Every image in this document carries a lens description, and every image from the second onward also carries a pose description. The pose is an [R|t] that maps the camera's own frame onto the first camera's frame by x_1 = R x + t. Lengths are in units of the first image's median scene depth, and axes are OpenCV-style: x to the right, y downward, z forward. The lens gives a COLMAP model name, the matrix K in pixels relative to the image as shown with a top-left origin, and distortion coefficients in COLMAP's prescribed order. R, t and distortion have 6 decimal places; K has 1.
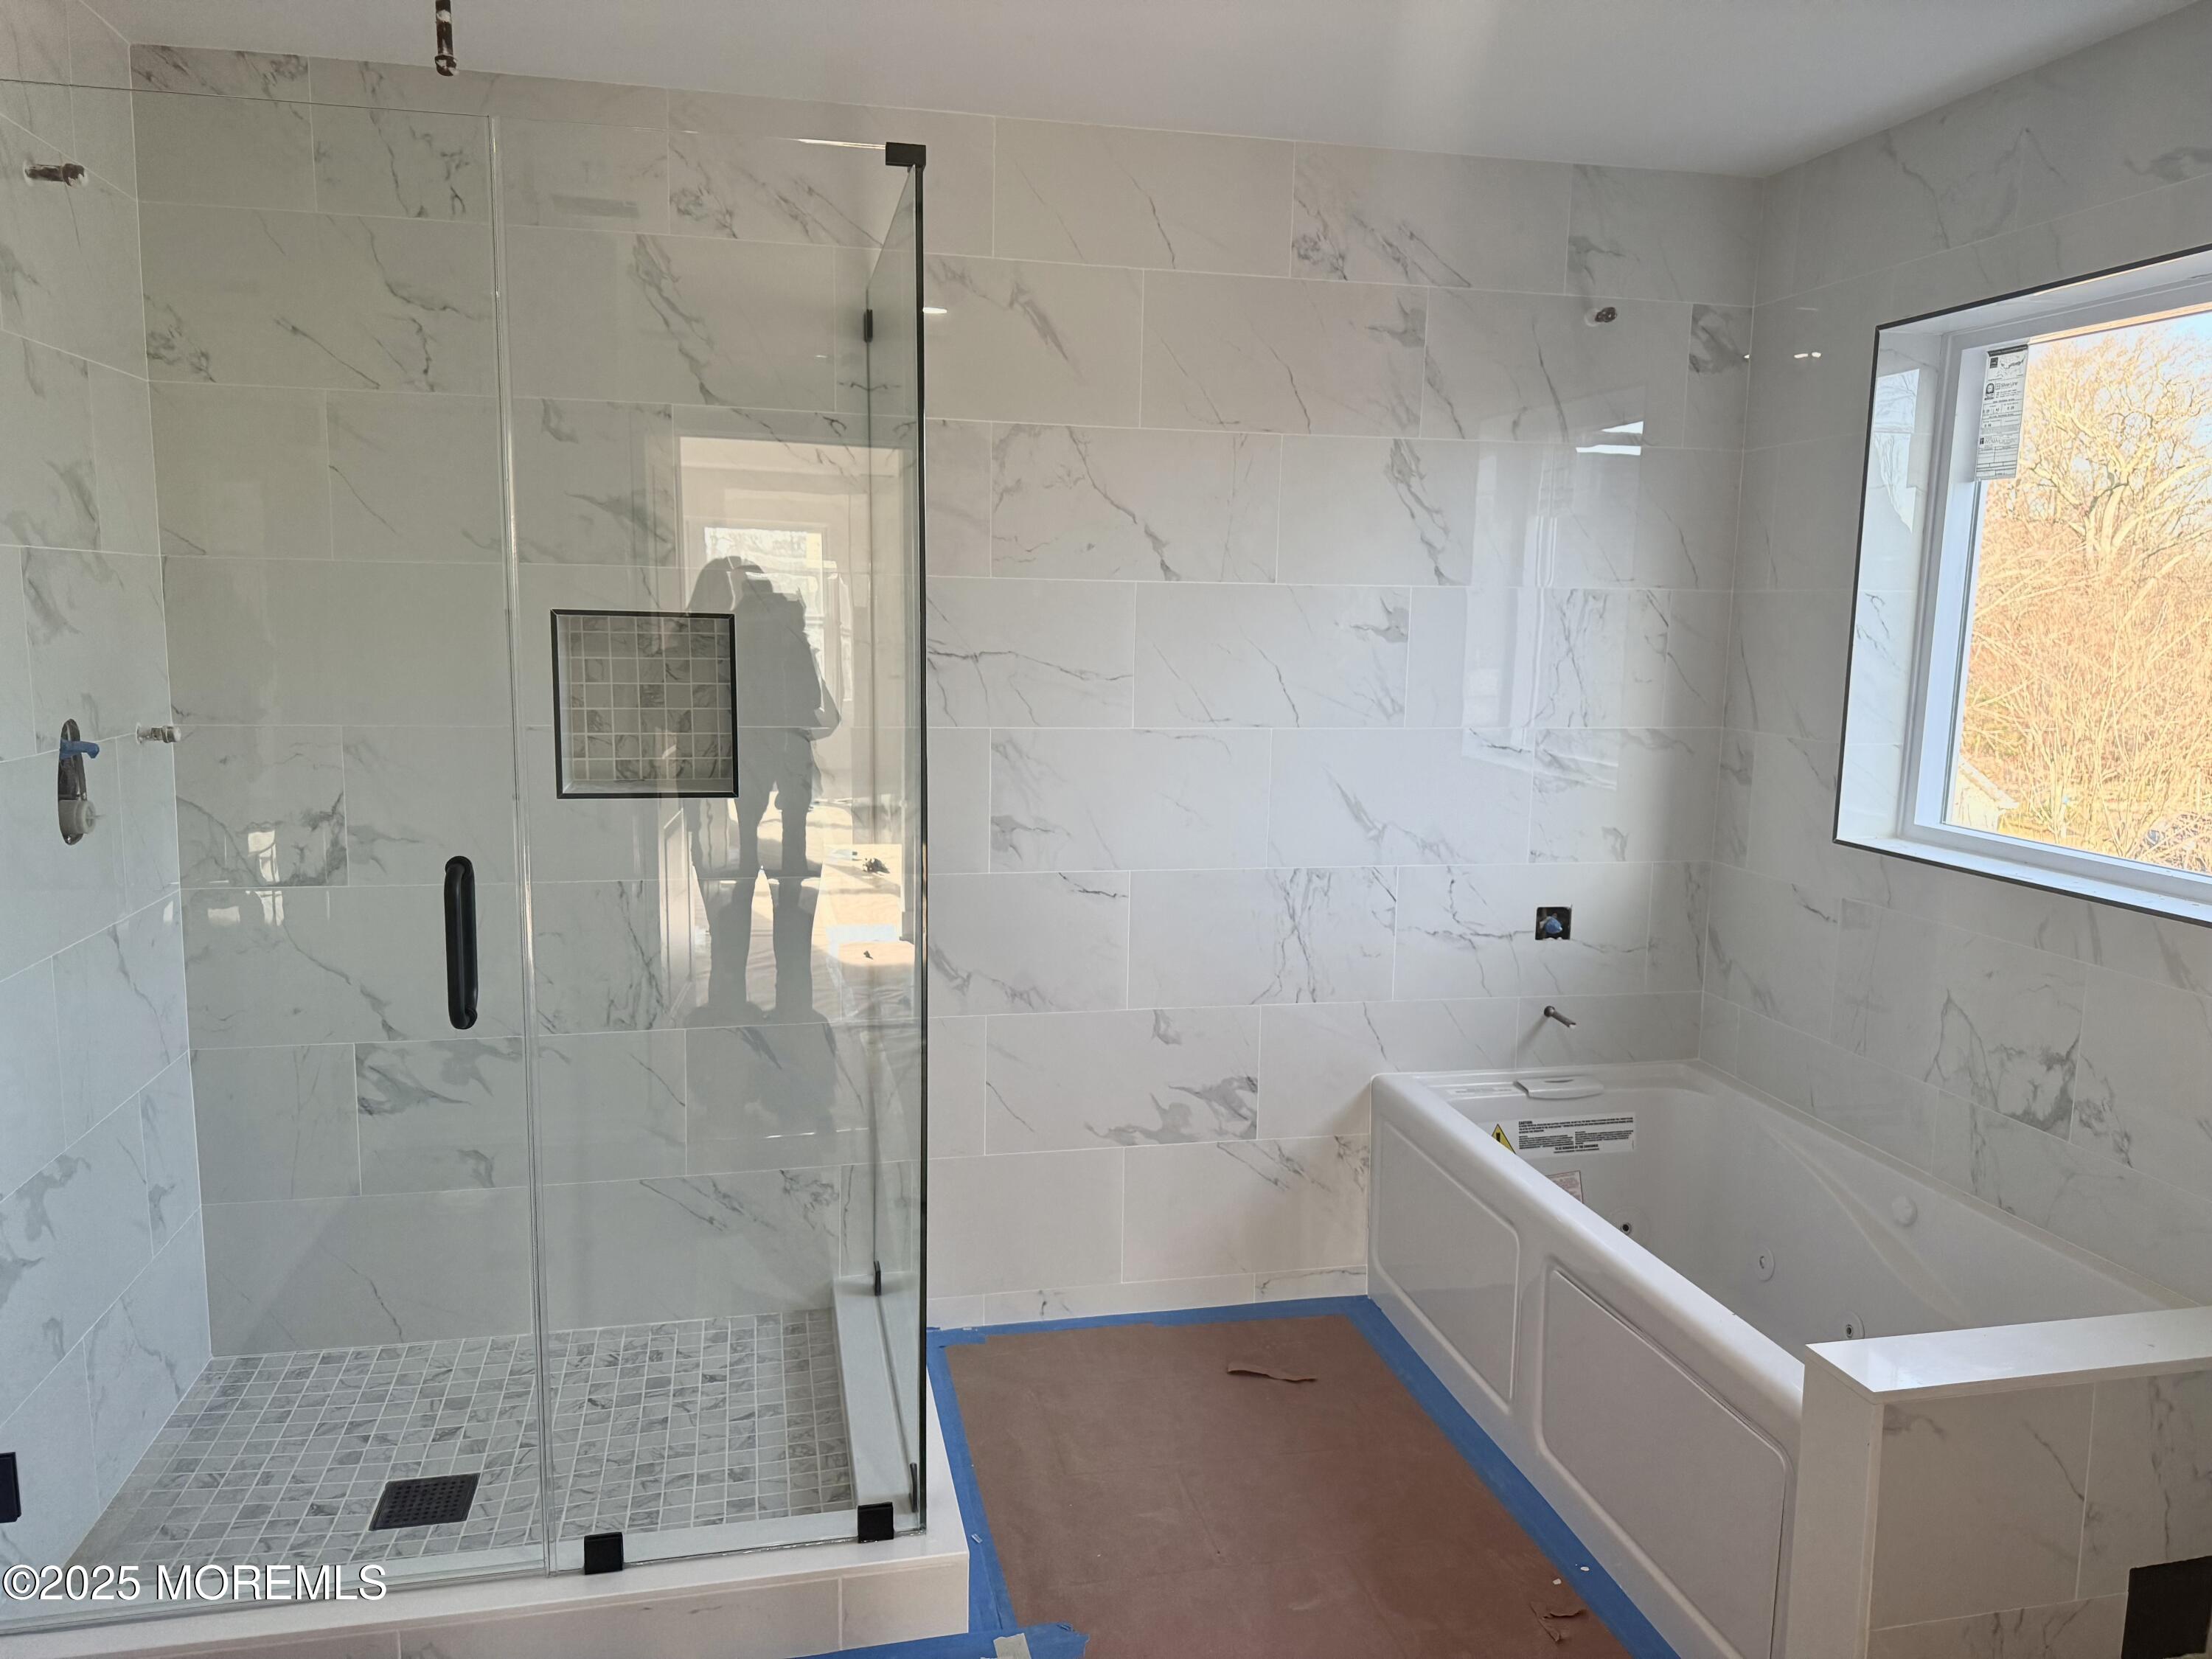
lens RADIAL K [[1562.7, 0, 1106.0], [0, 1562.7, 829.5], [0, 0, 1]] dist [0.114954, -0.205312]
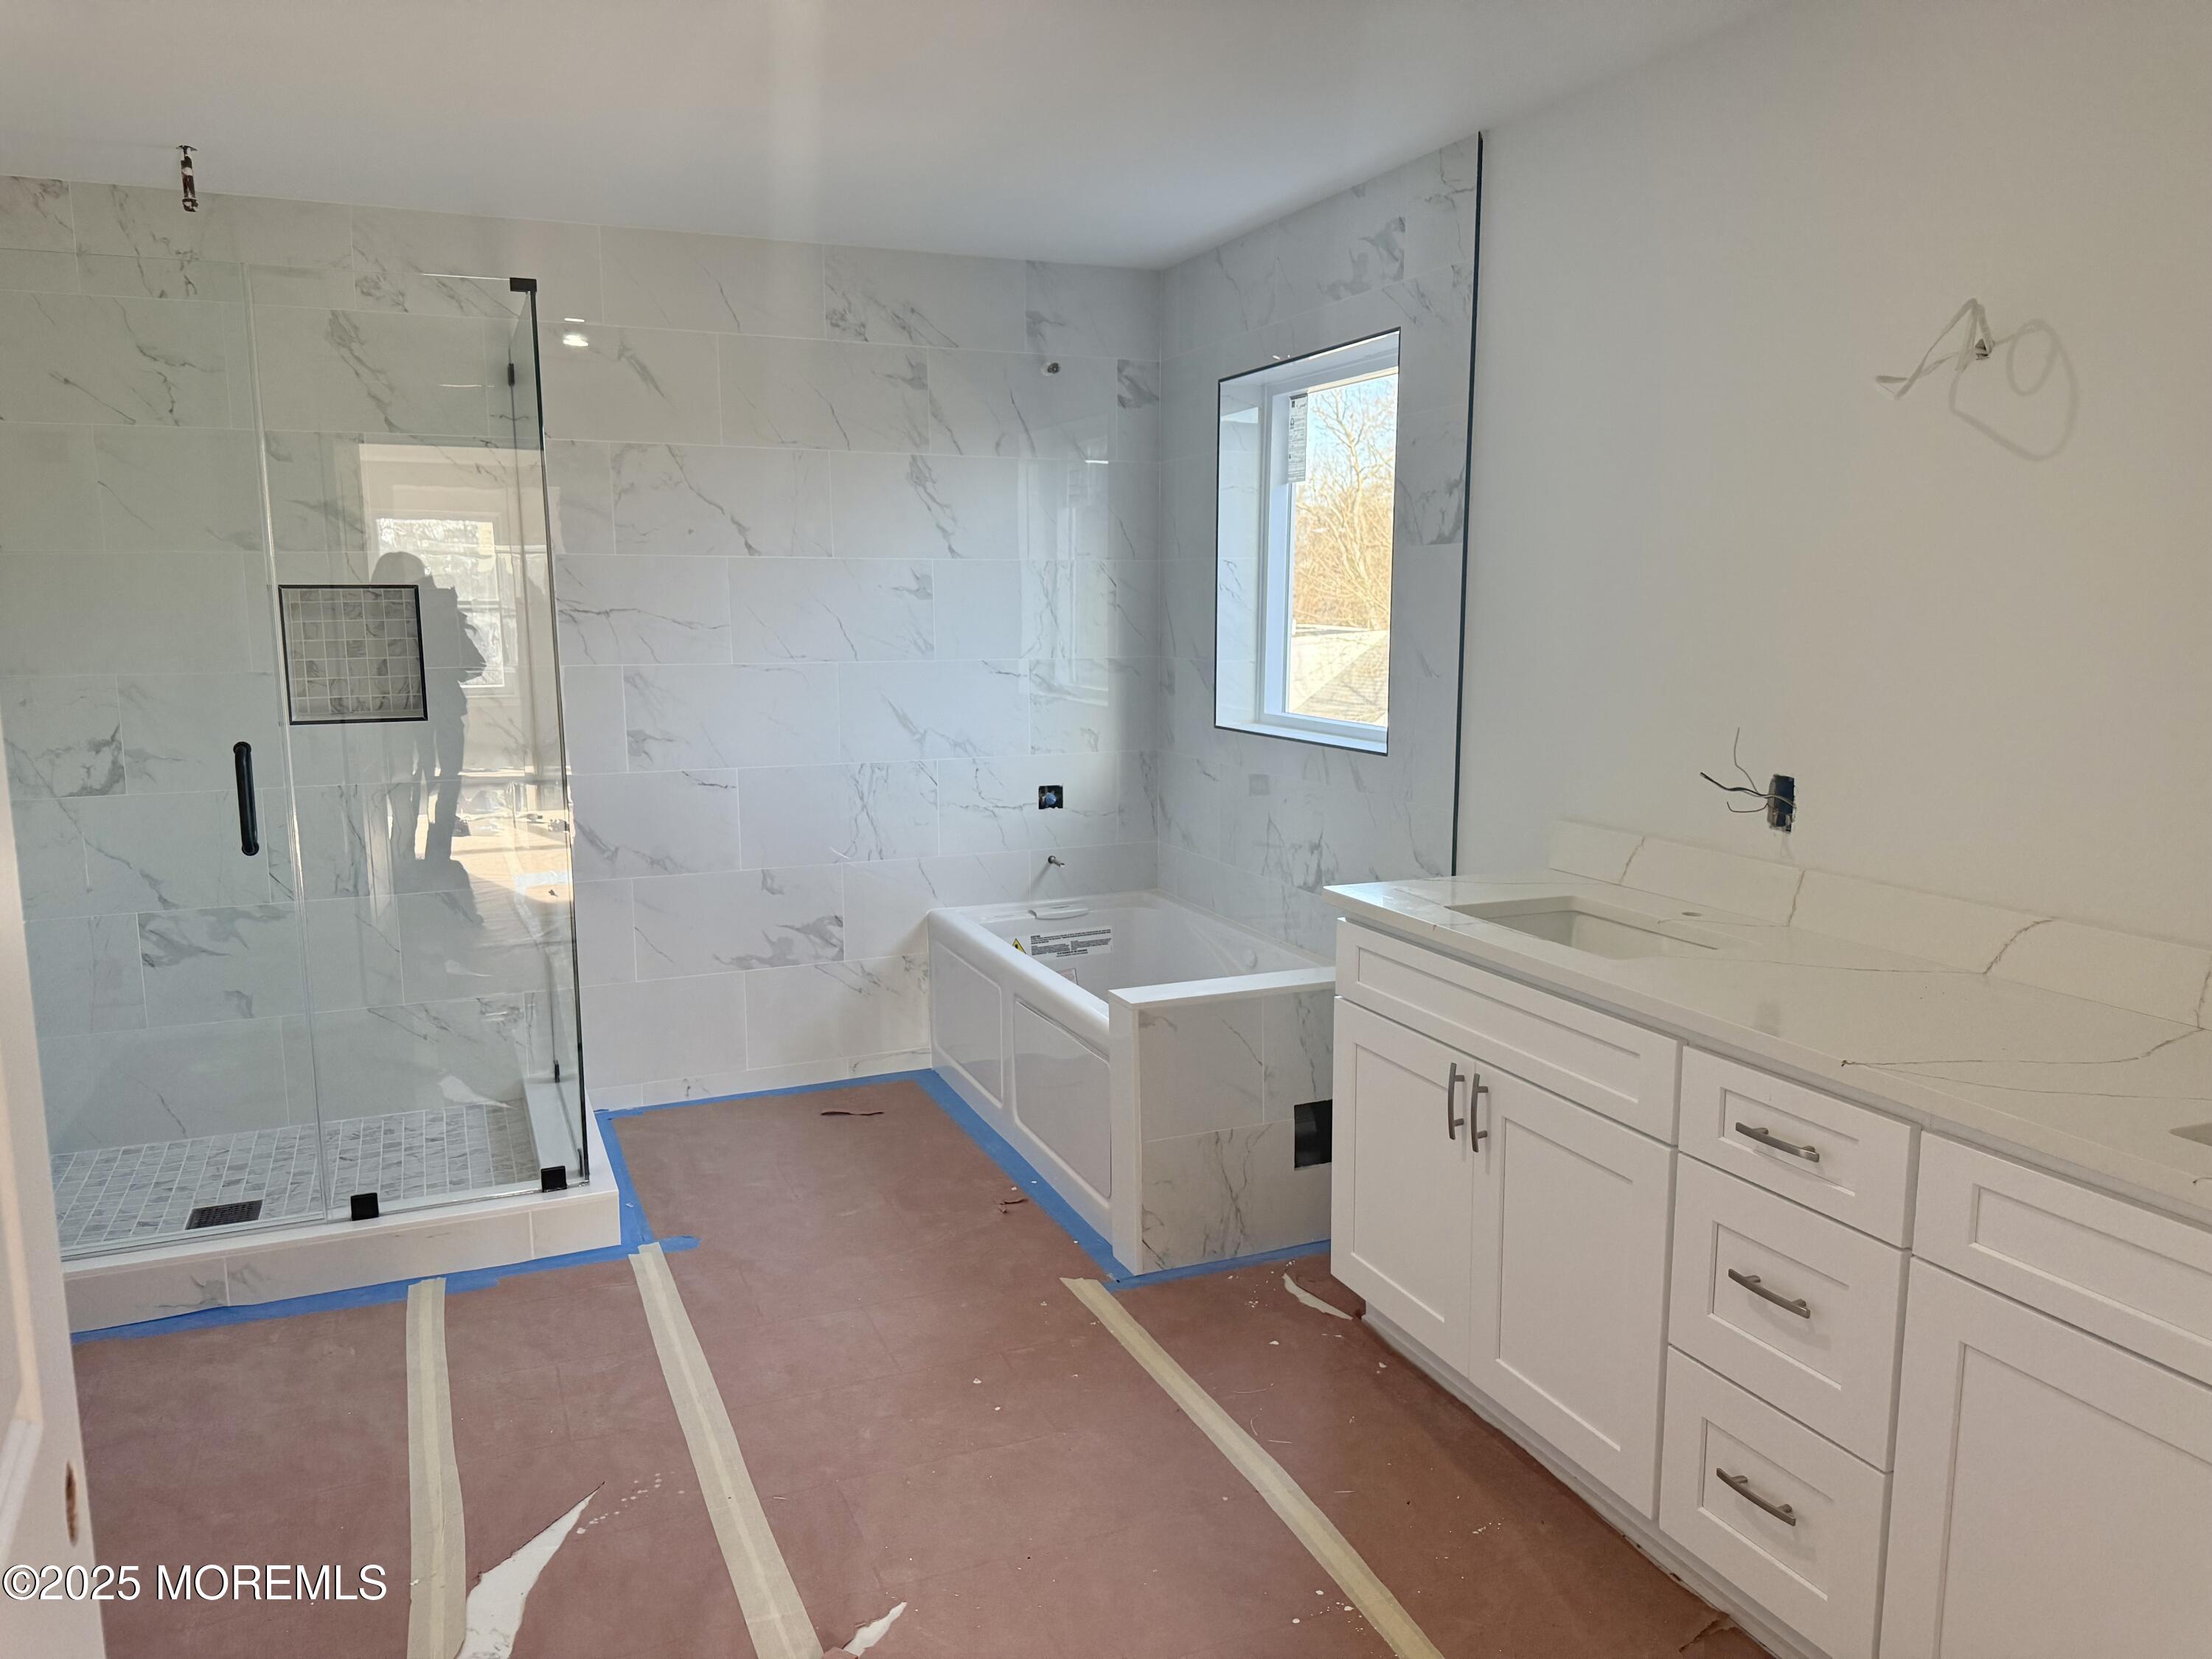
lens RADIAL K [[1546.7, 0, 1092.8], [0, 1546.7, 830.0], [0, 0, 1]] dist [0.122621, -0.202180]
pose [[0.983951, -0.048029, 0.171851, 0.085940], [0.045823, 0.998809, 0.016784, 0.072431], [-0.172453, -0.008640, 0.984980, -0.406521]]
